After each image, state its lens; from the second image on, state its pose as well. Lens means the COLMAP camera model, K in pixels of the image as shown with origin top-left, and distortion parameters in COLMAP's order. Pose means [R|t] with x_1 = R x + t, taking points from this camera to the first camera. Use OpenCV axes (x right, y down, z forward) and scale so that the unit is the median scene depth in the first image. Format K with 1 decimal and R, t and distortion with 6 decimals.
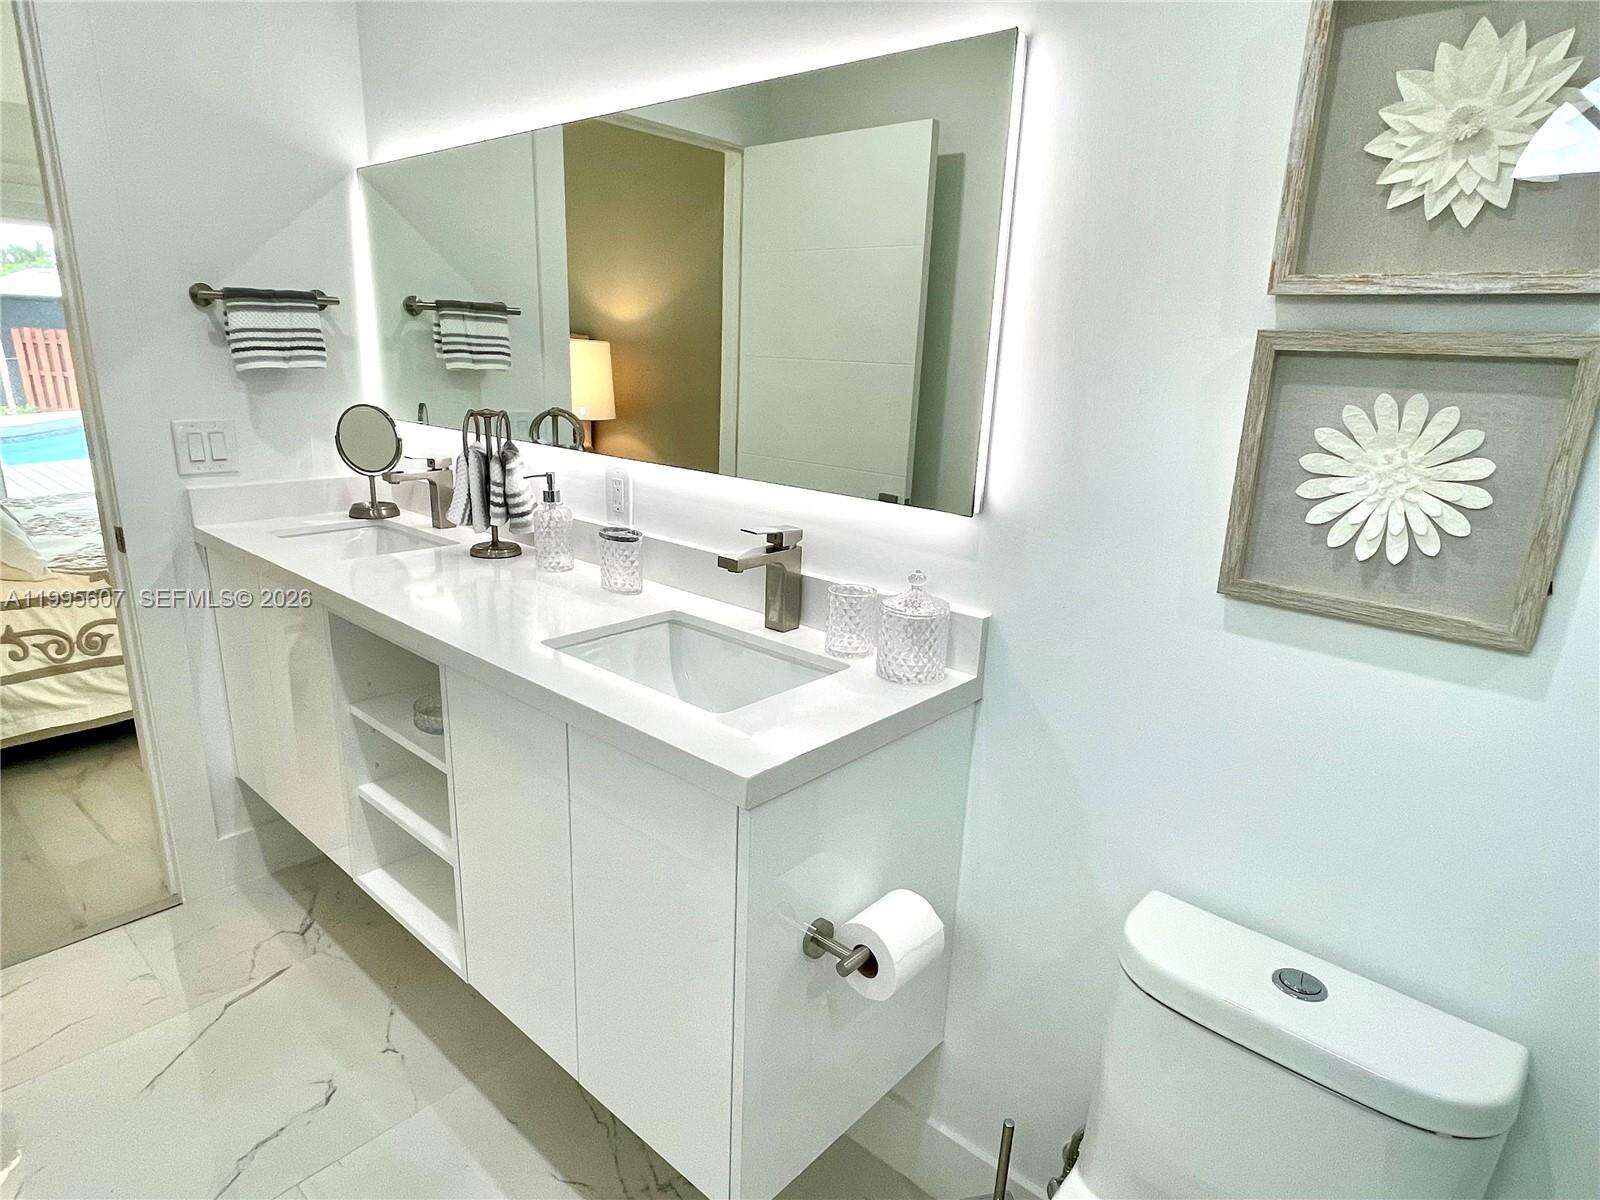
lens RADIAL K [[905.5, 0, 800.0], [0, 905.5, 600.0], [0, 0, 1]] dist [-0.006982, -0.000019]
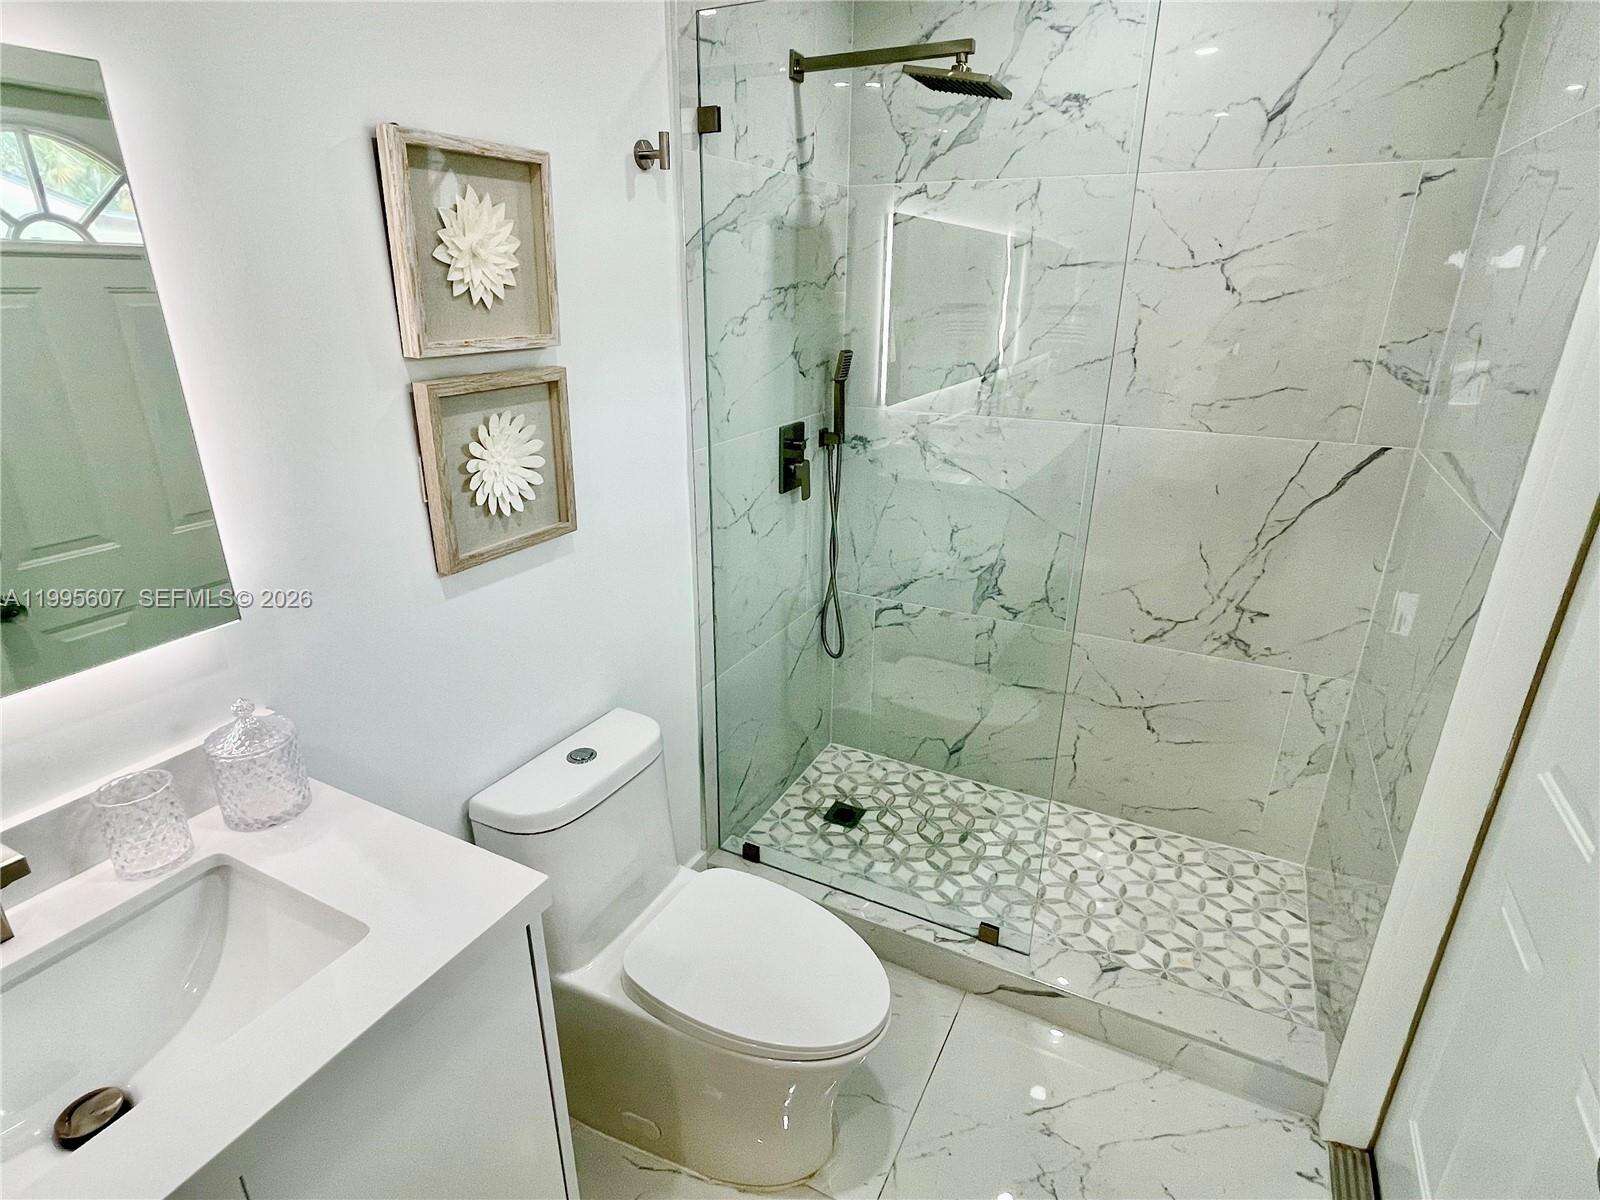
lens RADIAL K [[837.9, 0, 800.0], [0, 837.9, 600.0], [0, 0, 1]] dist [-0.015552, 0.020255]
pose [[-0.245587, -0.376955, 0.893080, -0.934874], [0.246190, 0.866834, 0.433577, -0.455159], [-0.937591, 0.326348, -0.120081, 0.786251]]
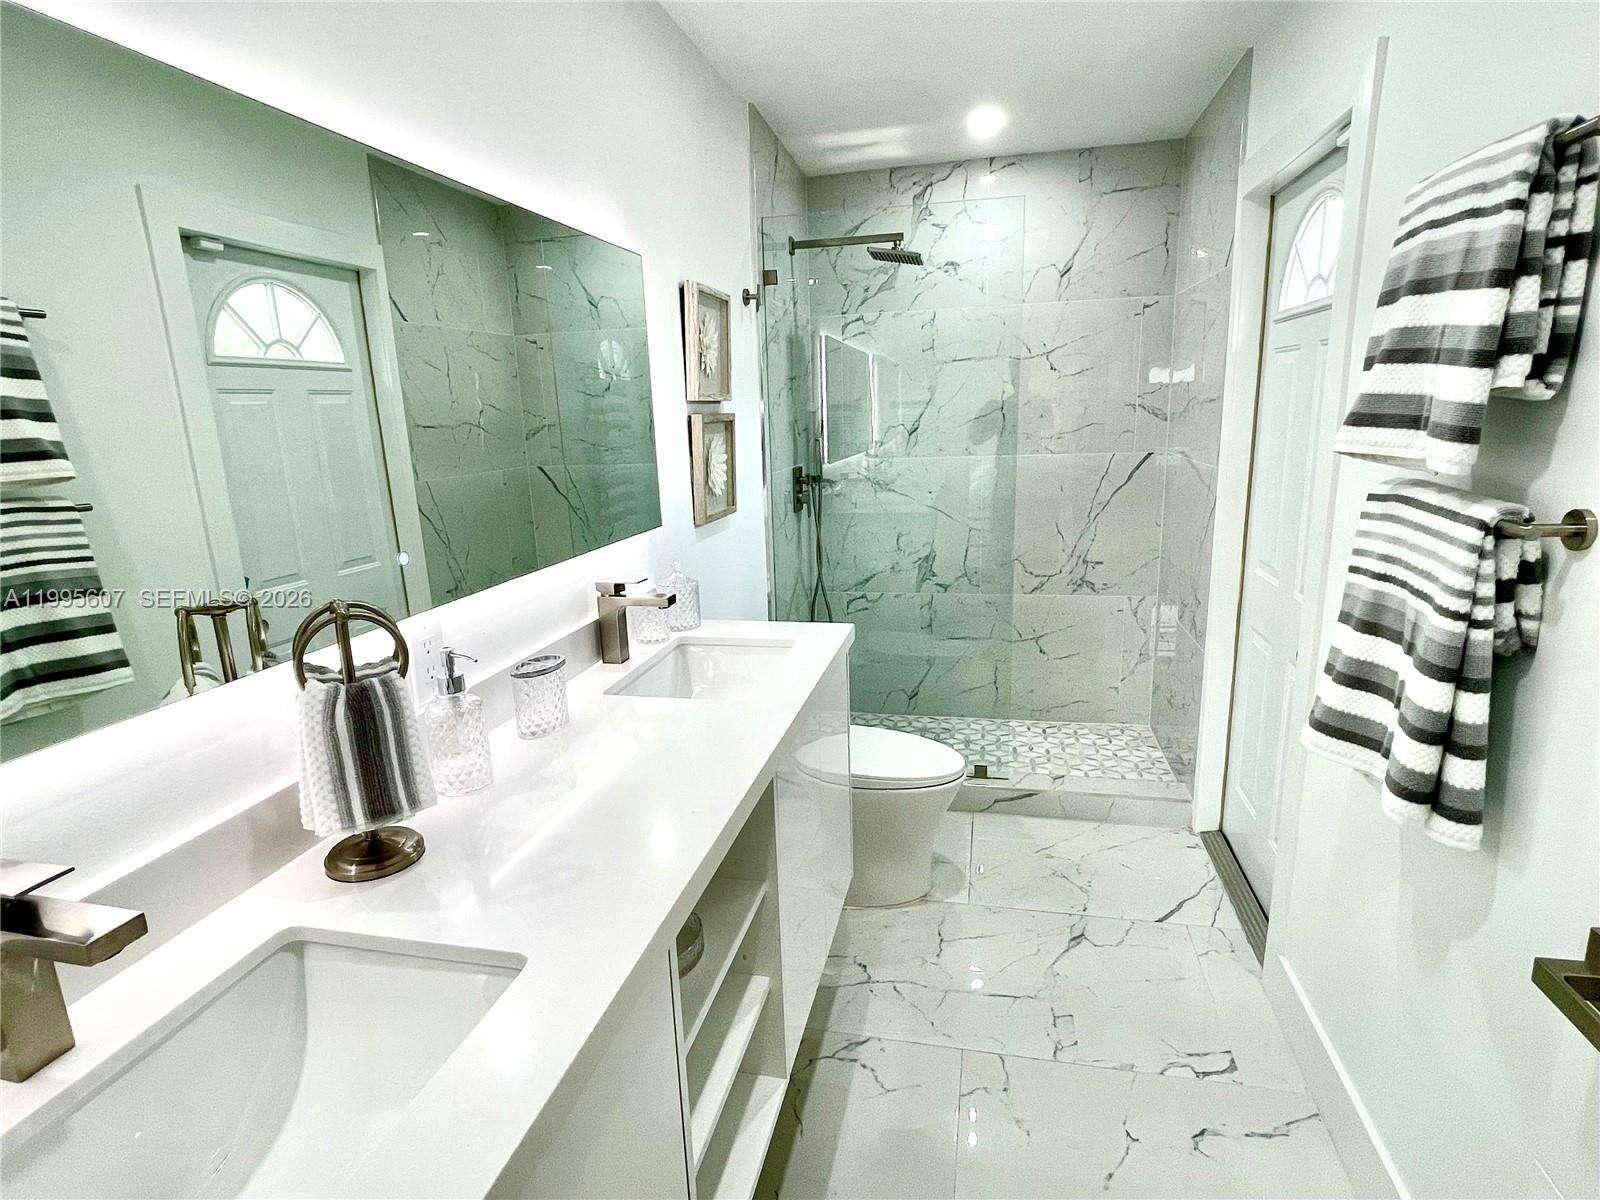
lens RADIAL K [[822.3, 0, 800.0], [0, 822.3, 600.0], [0, 0, 1]] dist [0.034021, 0.000205]
pose [[-0.478422, -0.210241, 0.852591, -1.749501], [0.252439, 0.897004, 0.362847, -0.630813], [-0.841063, 0.388821, -0.376073, 1.911417]]
